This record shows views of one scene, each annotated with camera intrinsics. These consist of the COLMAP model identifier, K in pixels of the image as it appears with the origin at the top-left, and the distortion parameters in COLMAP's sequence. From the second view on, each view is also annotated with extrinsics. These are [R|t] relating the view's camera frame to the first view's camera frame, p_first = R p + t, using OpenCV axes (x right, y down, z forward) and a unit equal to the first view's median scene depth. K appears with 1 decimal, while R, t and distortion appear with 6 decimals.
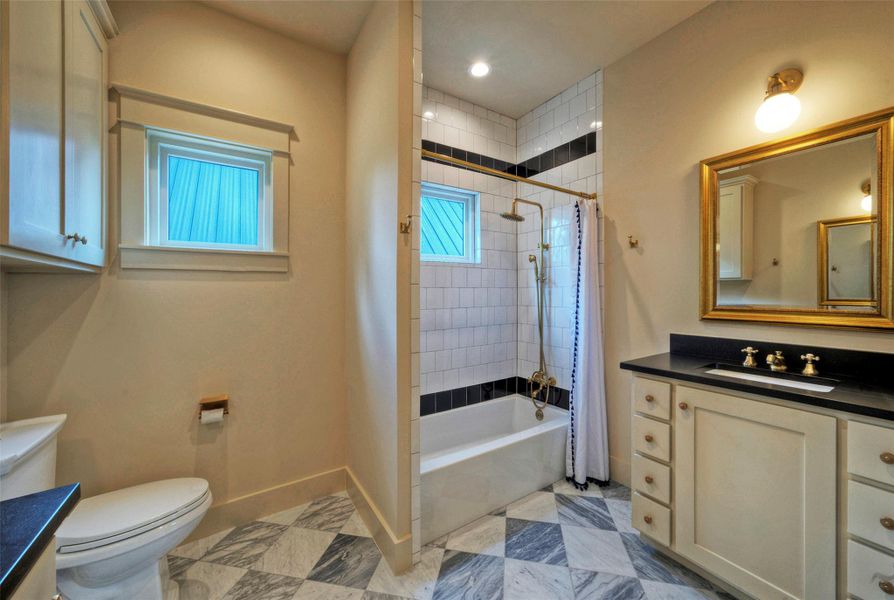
lens RADIAL K [[337.6, 0, 444.1], [0, 337.6, 293.4], [0, 0, 1]] dist [-0.009643, 0.000061]
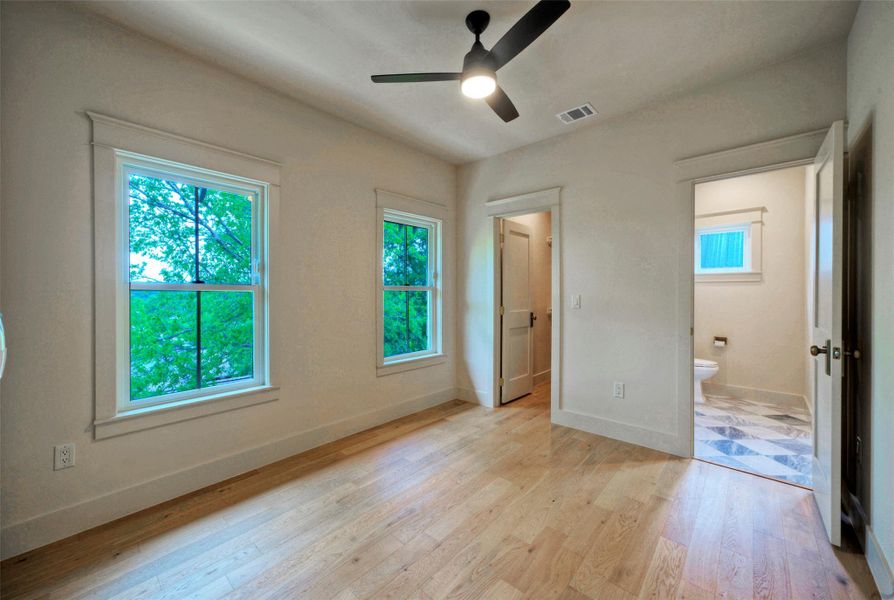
lens RADIAL K [[337.6, 0, 442.6], [0, 337.6, 295.9], [0, 0, 1]] dist [-0.009643, 0.000061]
pose [[0.257631, 0.003849, -0.966236, 1.061276], [-0.000655, 0.999993, 0.003809, 0.018412], [0.966243, -0.000349, 0.257631, -1.458409]]
